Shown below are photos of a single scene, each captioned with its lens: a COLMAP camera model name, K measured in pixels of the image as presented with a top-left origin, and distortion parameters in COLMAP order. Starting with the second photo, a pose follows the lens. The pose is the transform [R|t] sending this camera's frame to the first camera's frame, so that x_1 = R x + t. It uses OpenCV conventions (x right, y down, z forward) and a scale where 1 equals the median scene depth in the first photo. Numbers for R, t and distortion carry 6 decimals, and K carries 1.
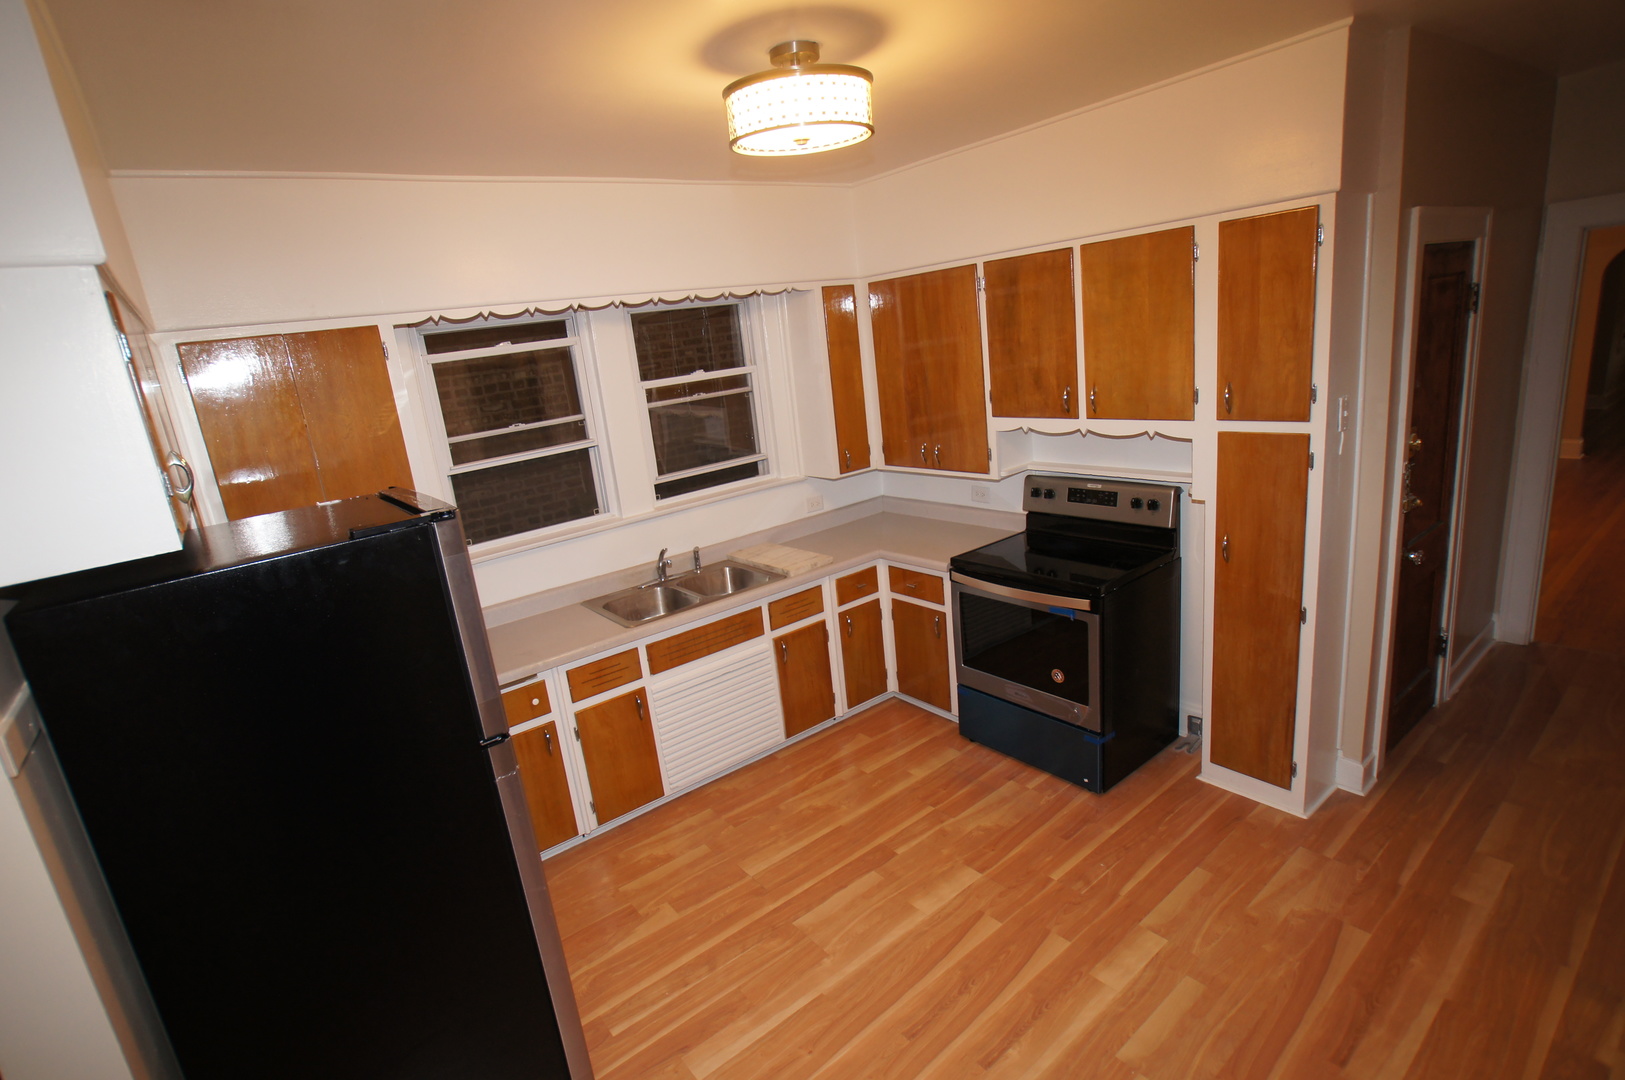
lens RADIAL K [[793.9, 0, 751.6], [0, 793.9, 539.3], [0, 0, 1]] dist [-0.082270, 0.059574]
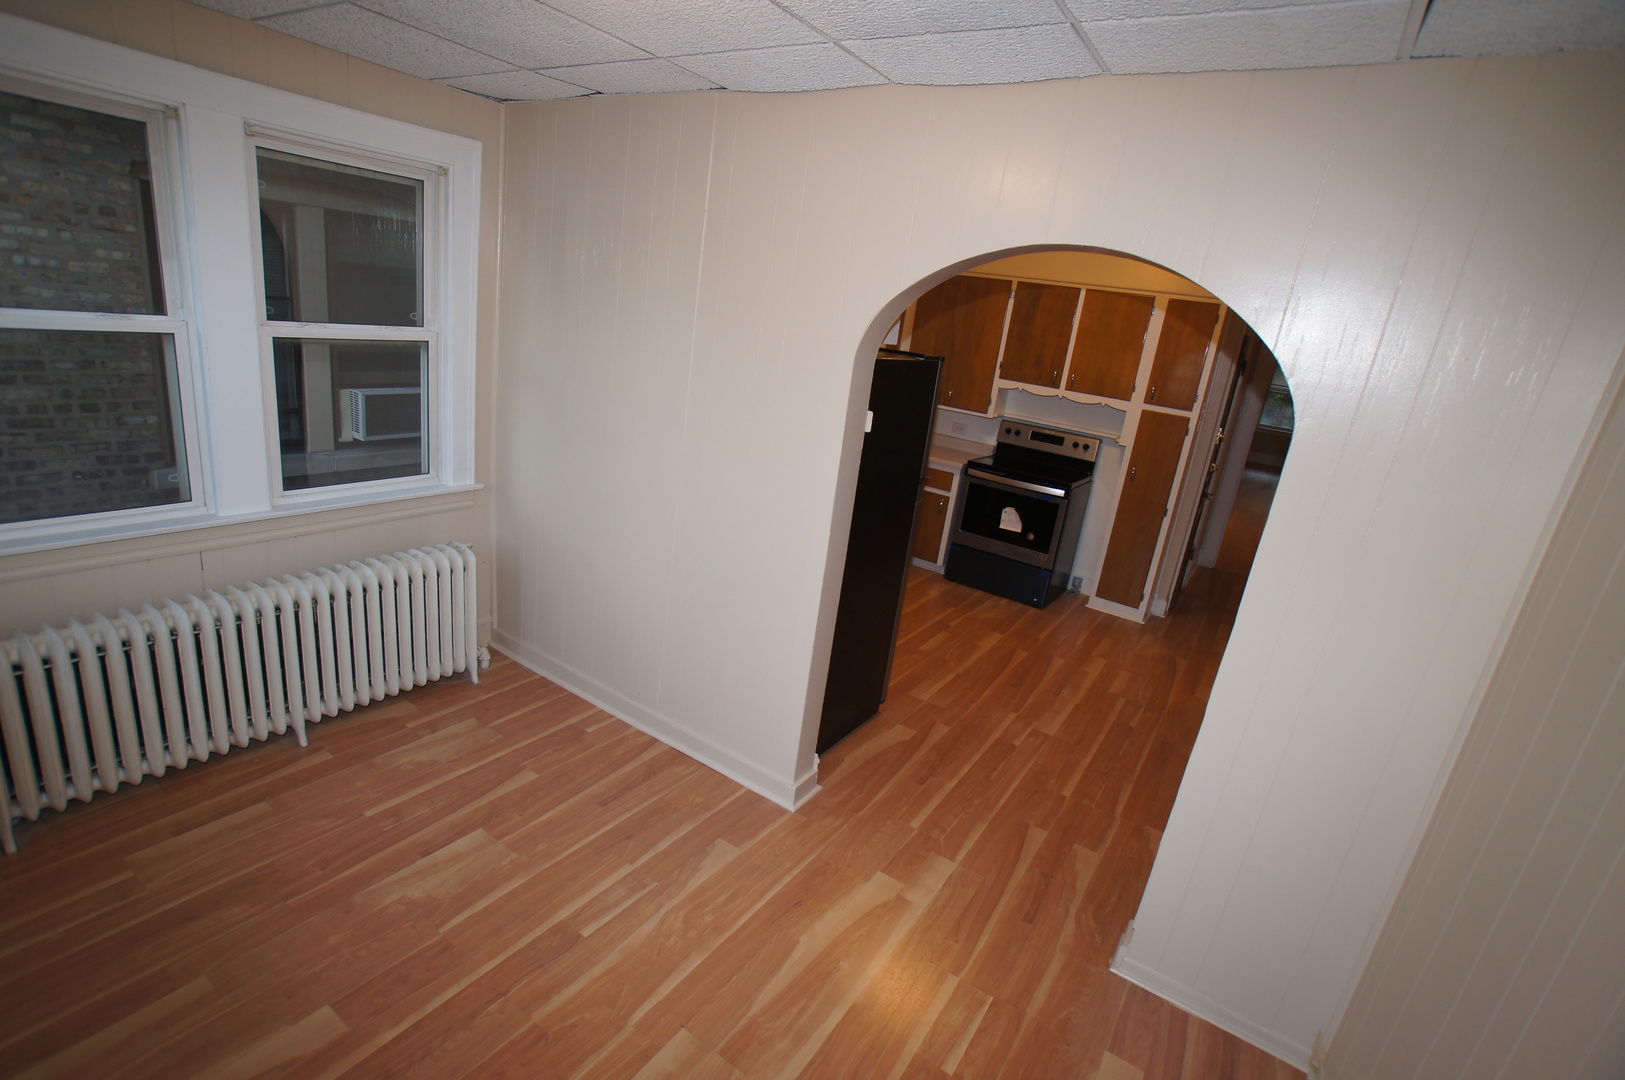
lens RADIAL K [[793.9, 0, 751.6], [0, 793.9, 539.3], [0, 0, 1]] dist [-0.082270, 0.059574]
pose [[0.922368, 0.131927, 0.363086, -0.751056], [-0.152431, 0.987910, 0.028274, 0.215251], [-0.354966, -0.081425, 0.931326, -0.353218]]
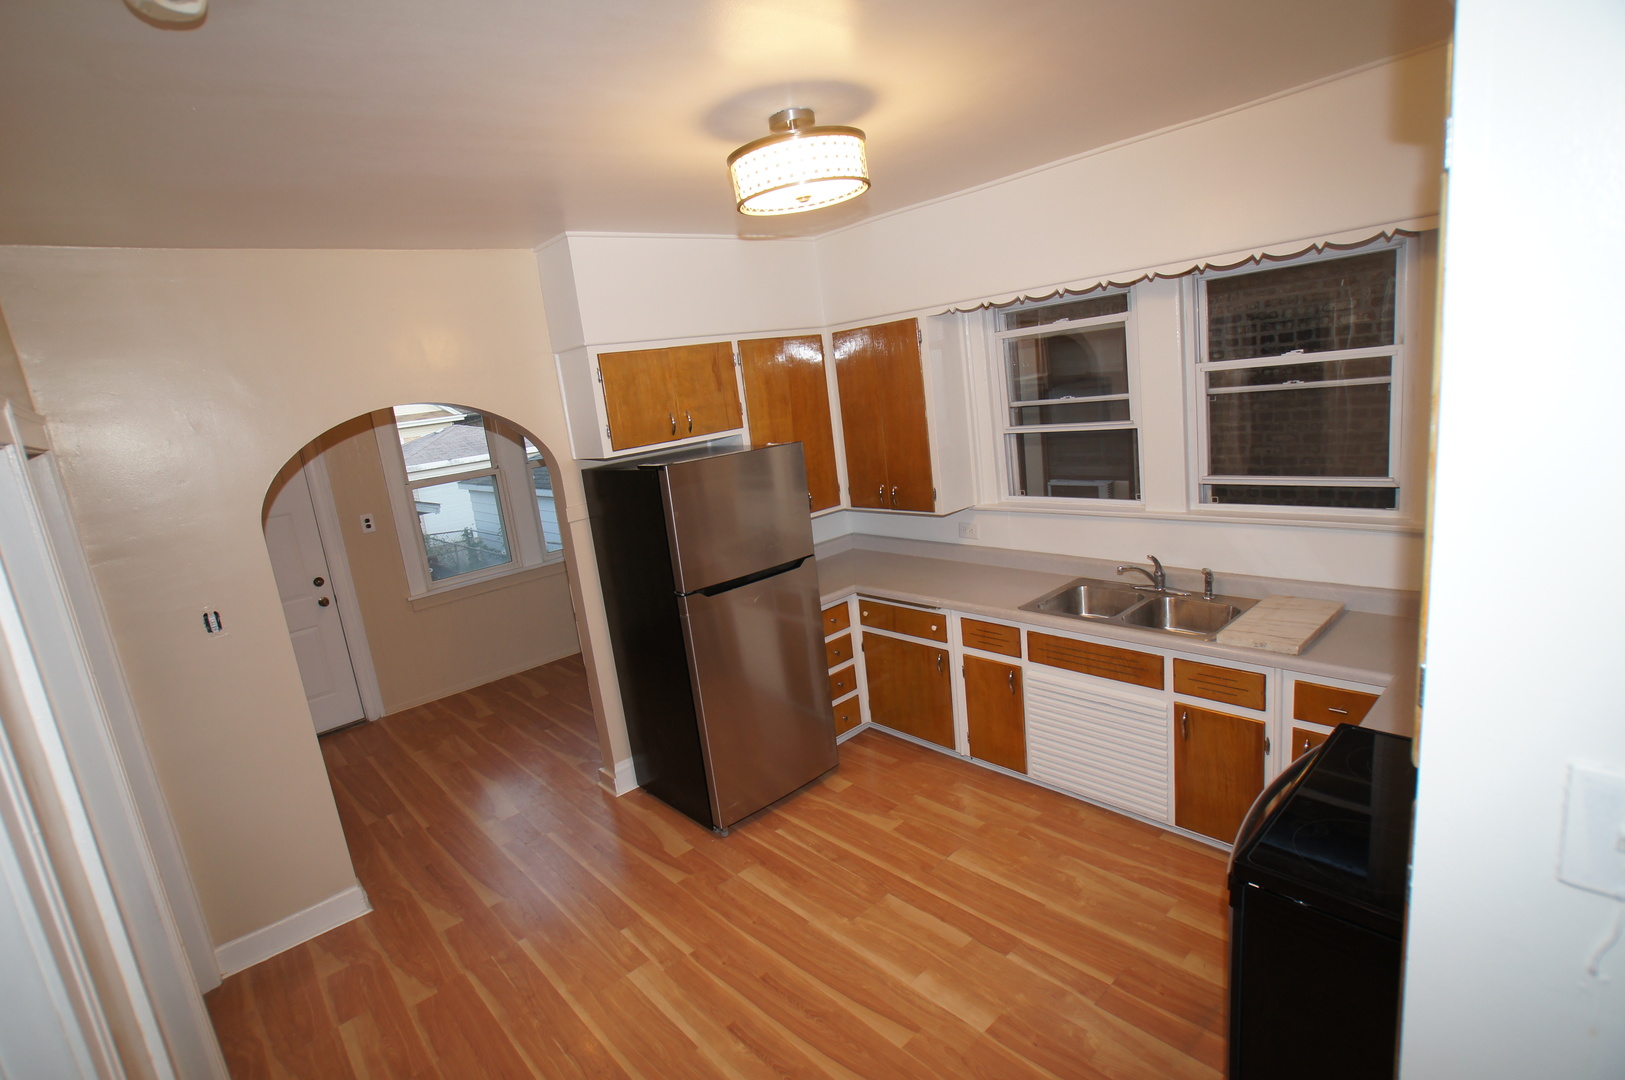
lens RADIAL K [[773.2, 0, 805.1], [0, 773.2, 538.0], [0, 0, 1]] dist [-0.041526, 0.001324]
pose [[0.115272, 0.302087, -0.946285, 0.742843], [-0.133129, 0.948740, 0.286653, -0.229152], [0.984372, 0.092935, 0.149580, 0.548648]]
